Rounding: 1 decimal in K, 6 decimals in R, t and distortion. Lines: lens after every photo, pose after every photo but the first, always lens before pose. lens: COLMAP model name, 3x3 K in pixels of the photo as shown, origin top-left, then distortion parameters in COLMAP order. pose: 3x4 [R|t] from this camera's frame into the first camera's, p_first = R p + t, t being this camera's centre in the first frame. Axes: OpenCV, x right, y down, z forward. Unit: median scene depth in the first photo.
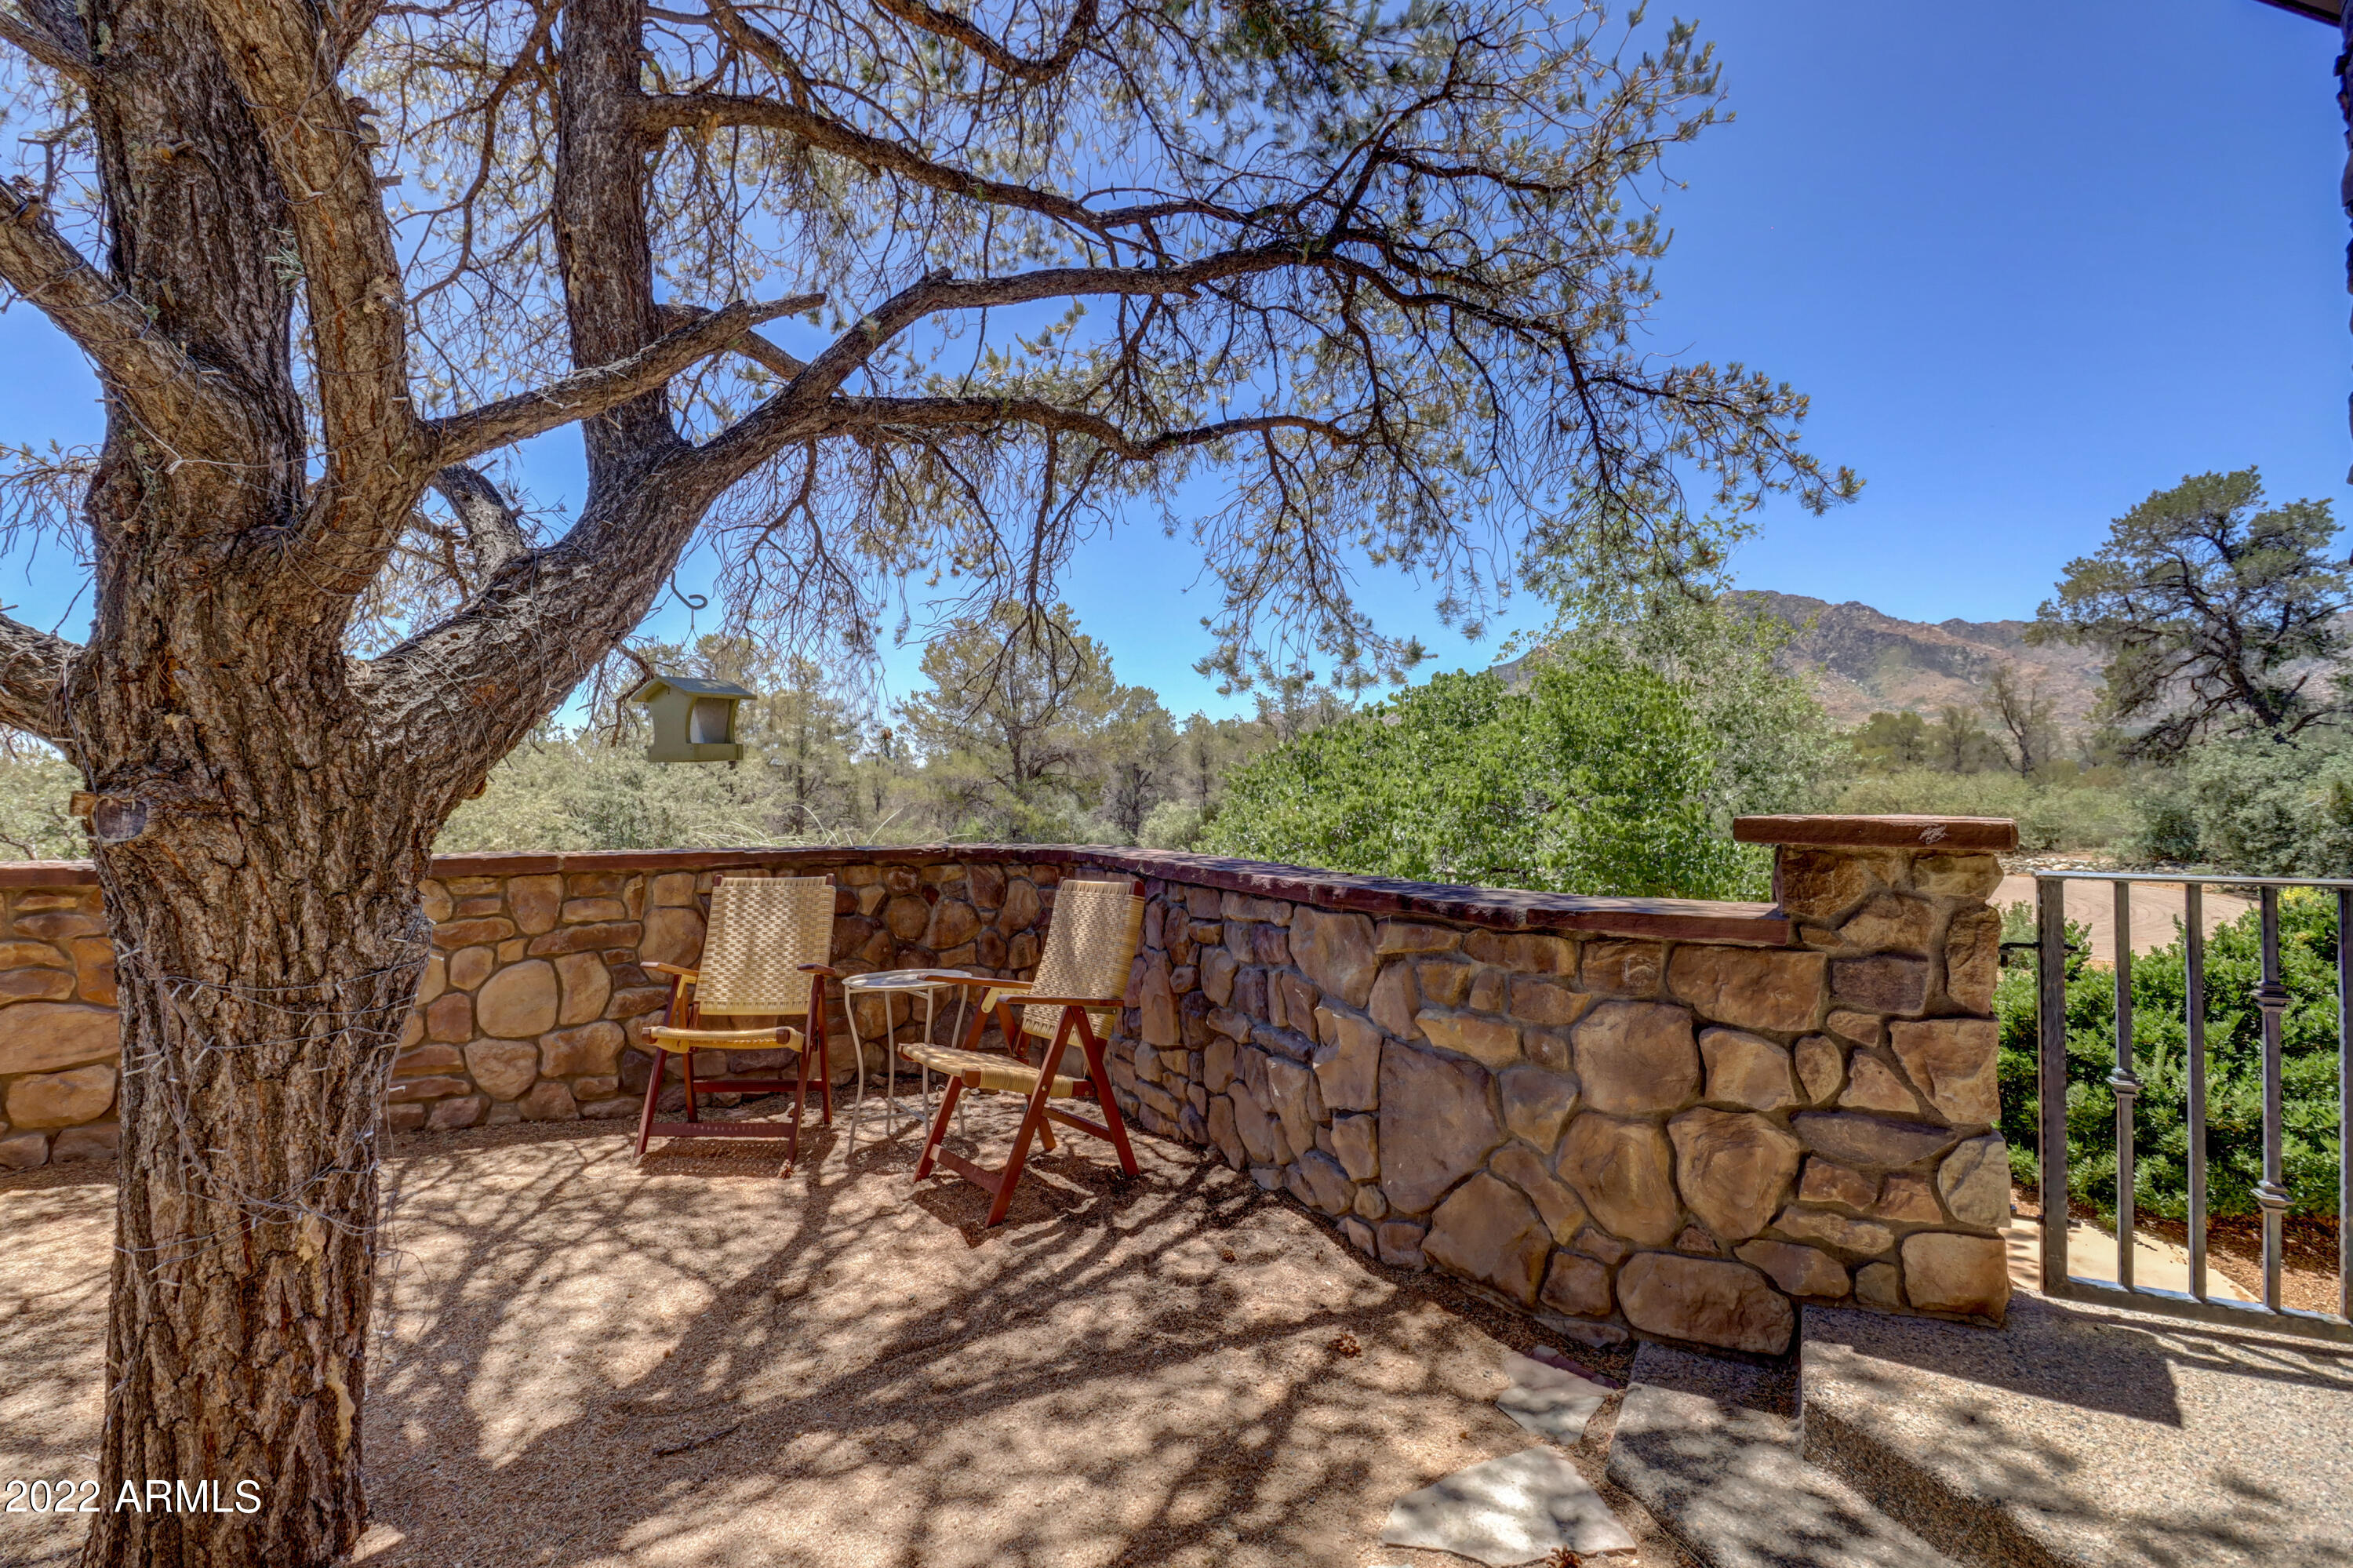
lens RADIAL K [[1070.7, 0, 1174.1], [0, 1070.7, 766.9], [0, 0, 1]] dist [0.012882, -0.014885]
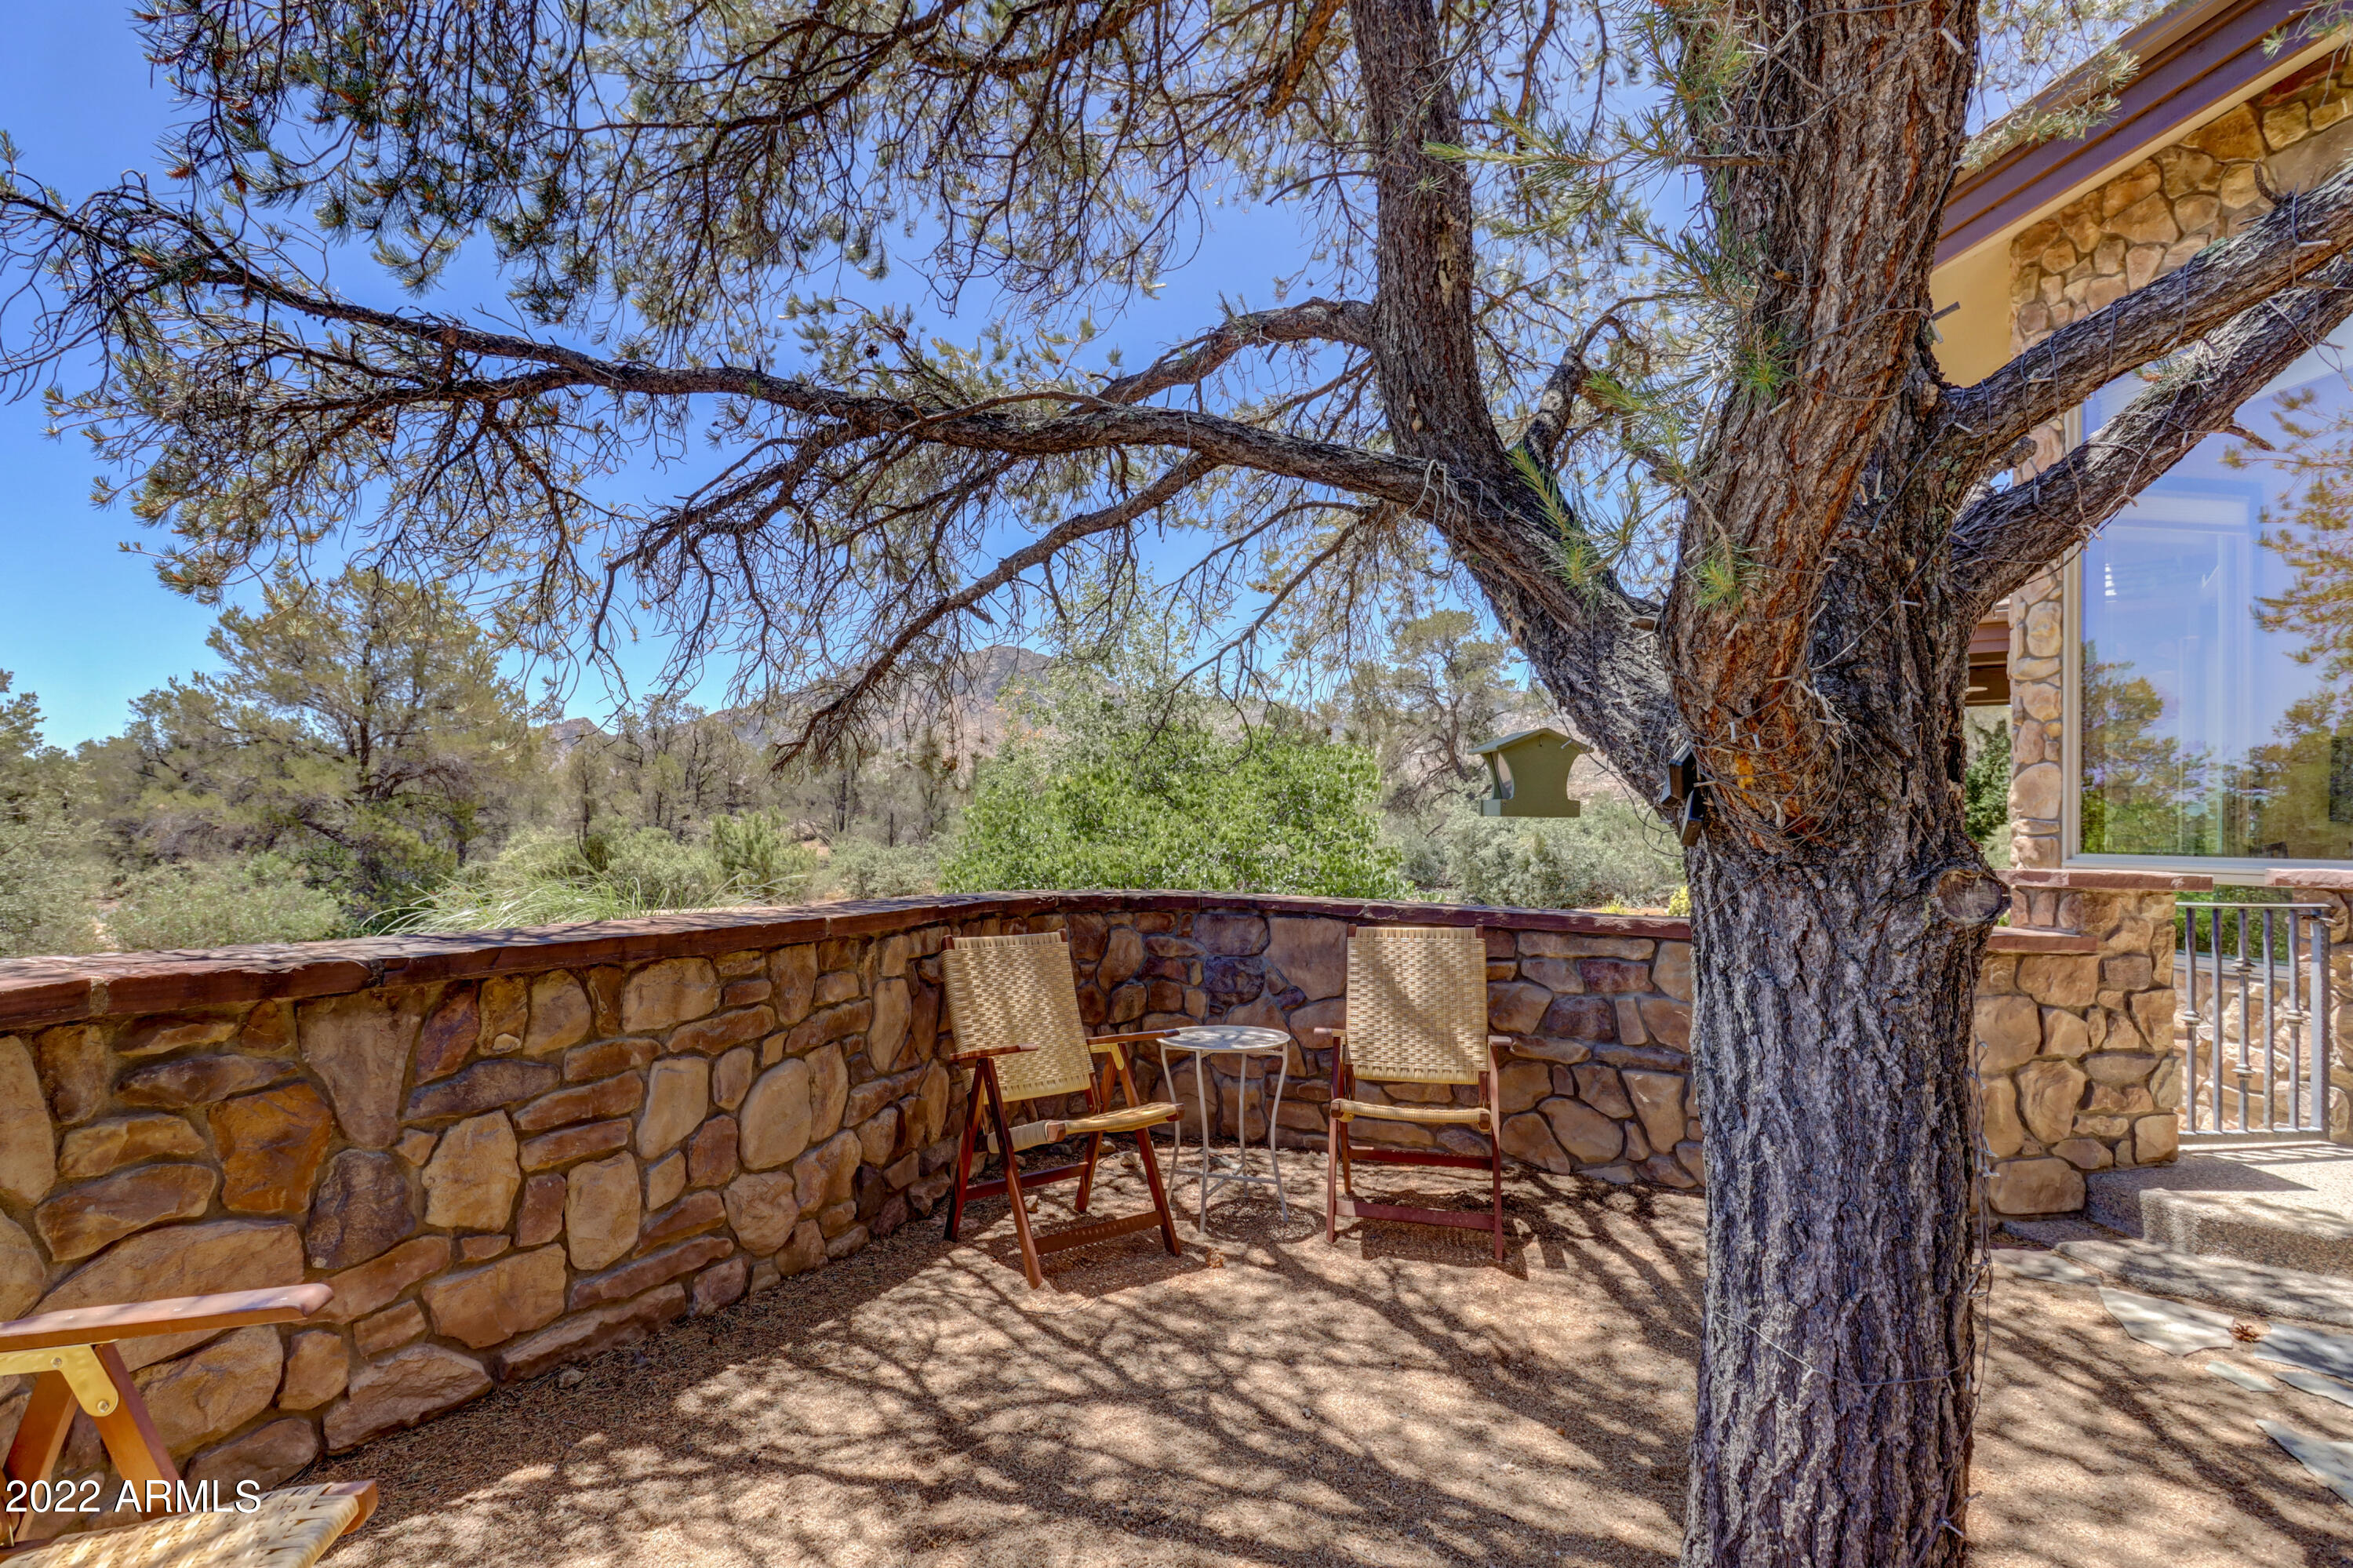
lens RADIAL K [[1112.5, 0, 1049.6], [0, 1112.5, 788.0], [0, 0, 1]] dist [0.016870, -0.013939]
pose [[0.827099, 0.036154, 0.560892, -1.154744], [-0.032874, 0.999332, -0.015939, -0.000972], [-0.561094, -0.005256, 0.827736, 0.341934]]
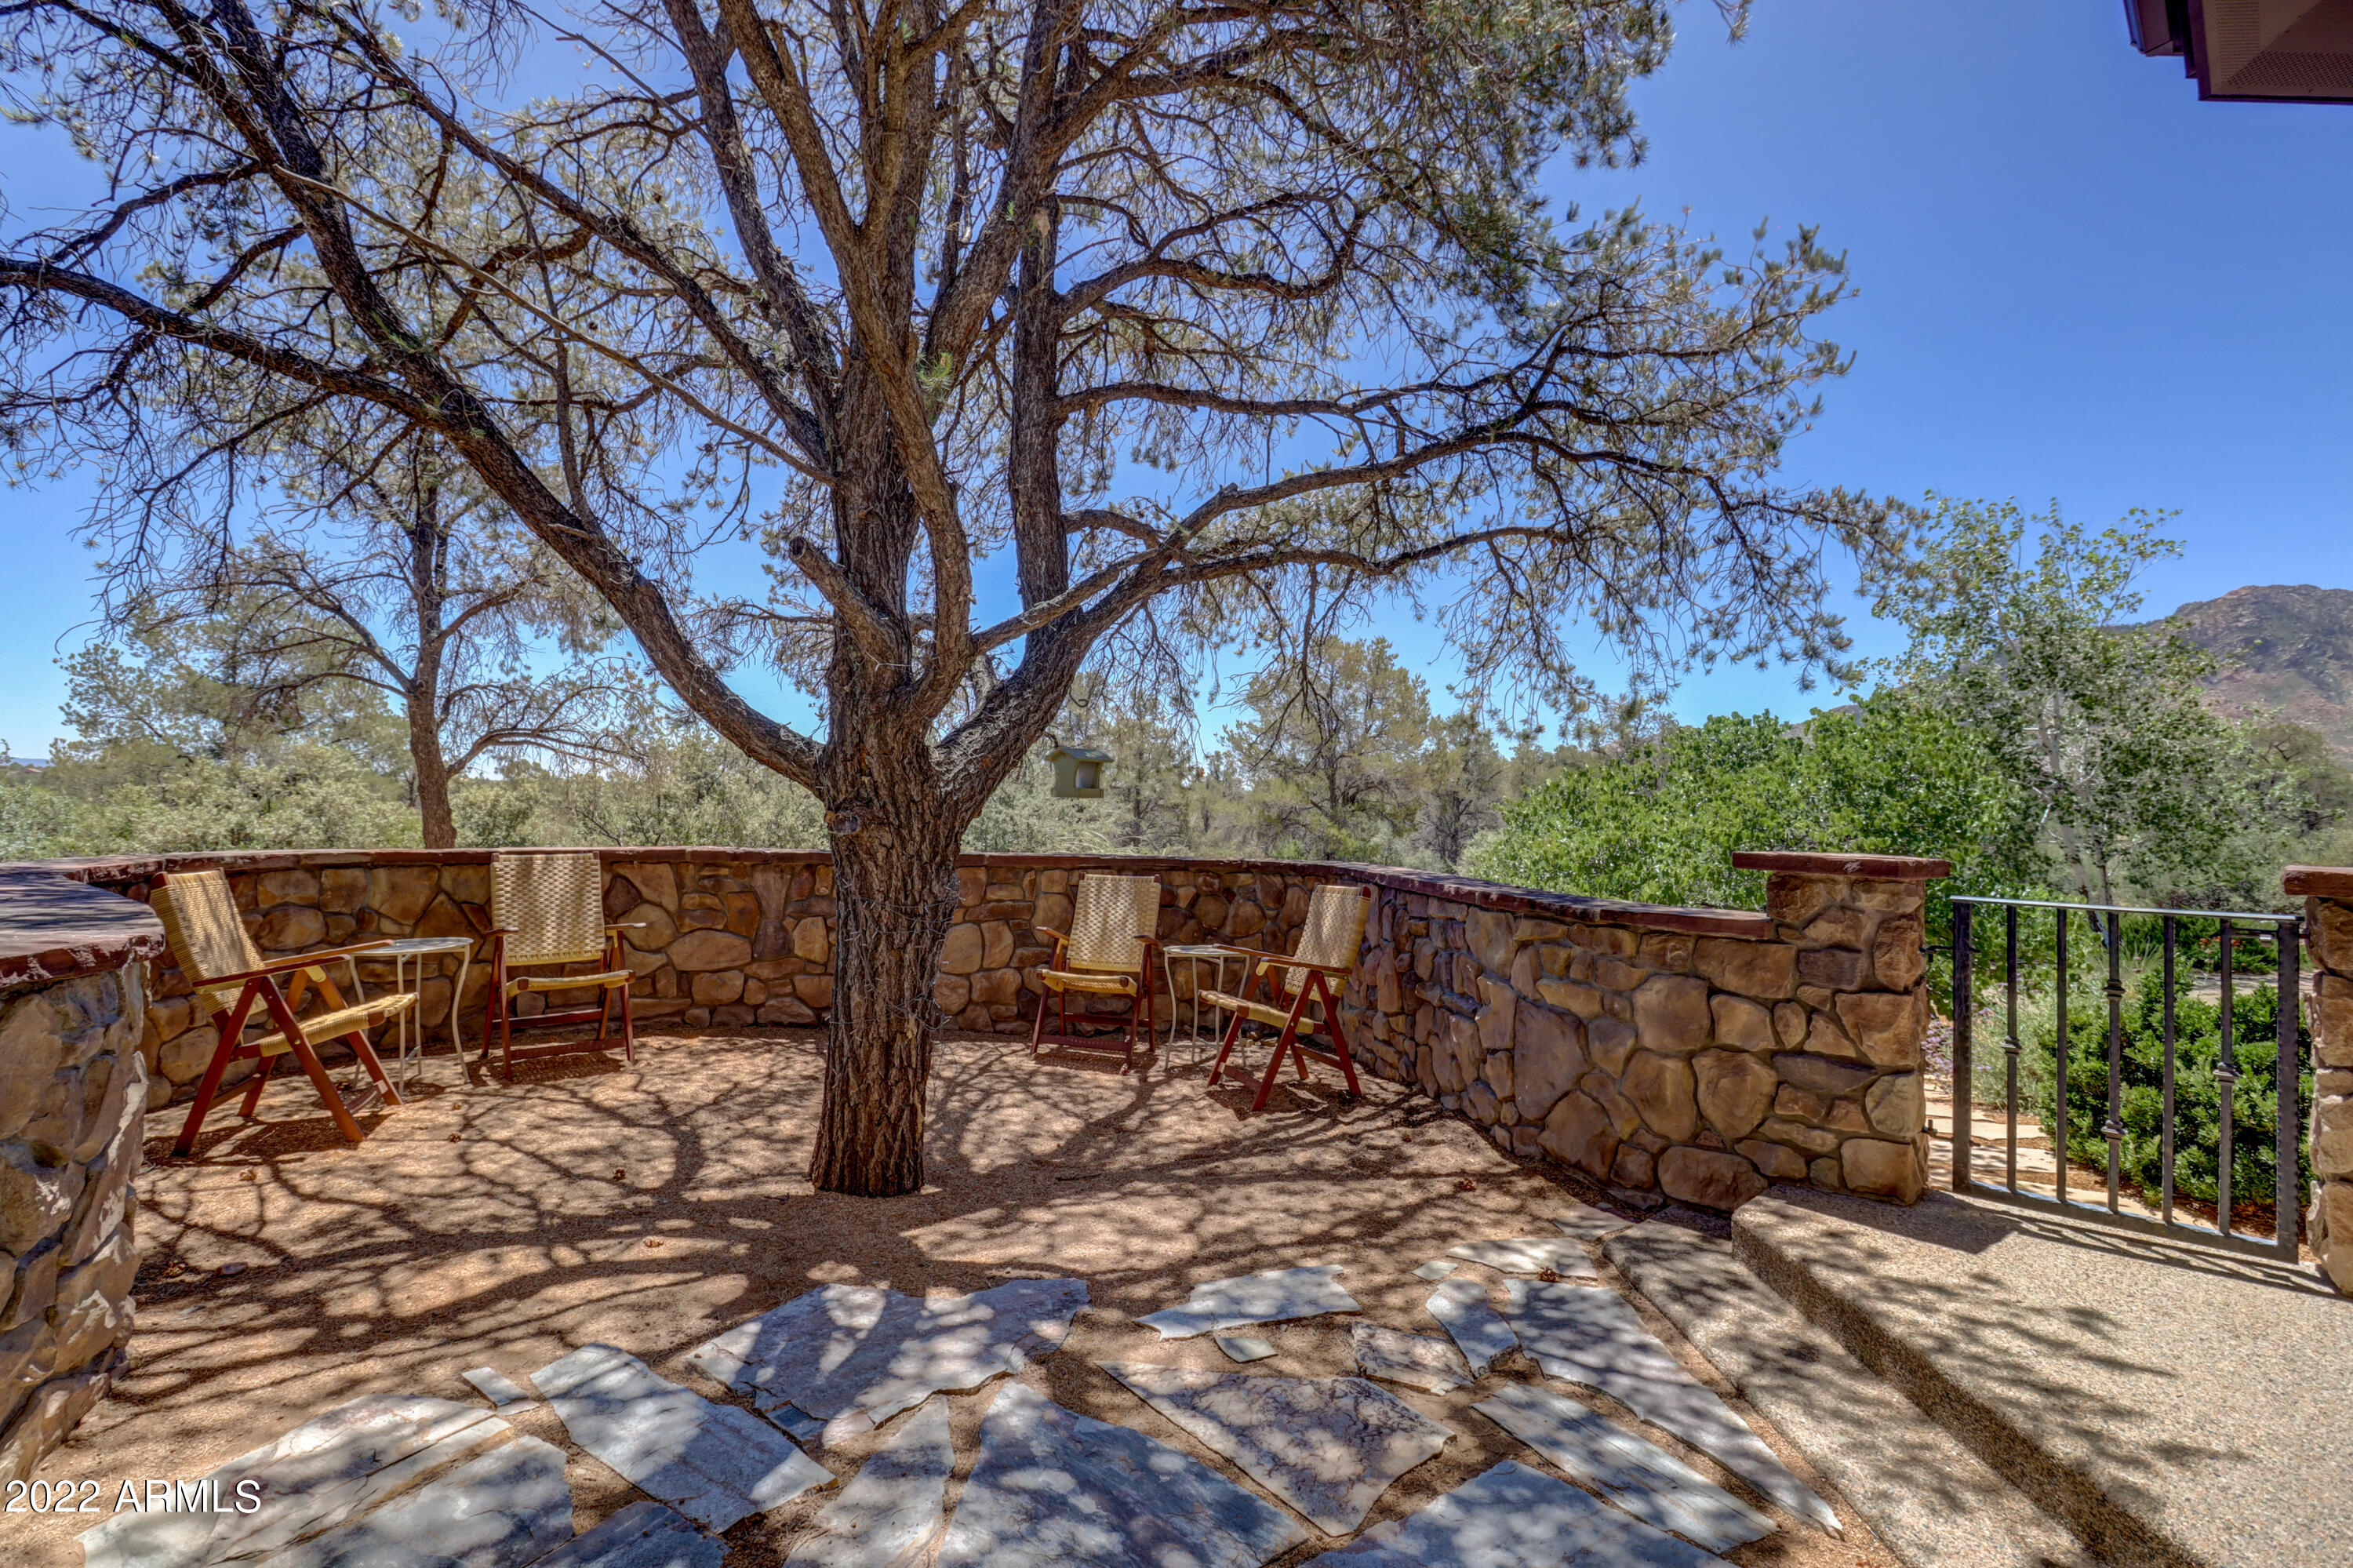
lens RADIAL K [[1104.5, 0, 1150.0], [0, 1104.5, 785.4], [0, 0, 1]] dist [0.001394, -0.000091]
pose [[0.947872, 0.015734, -0.318263, 0.170253], [-0.017098, 0.999853, -0.001493, -0.020329], [0.318193, 0.006857, 0.948001, -0.499441]]
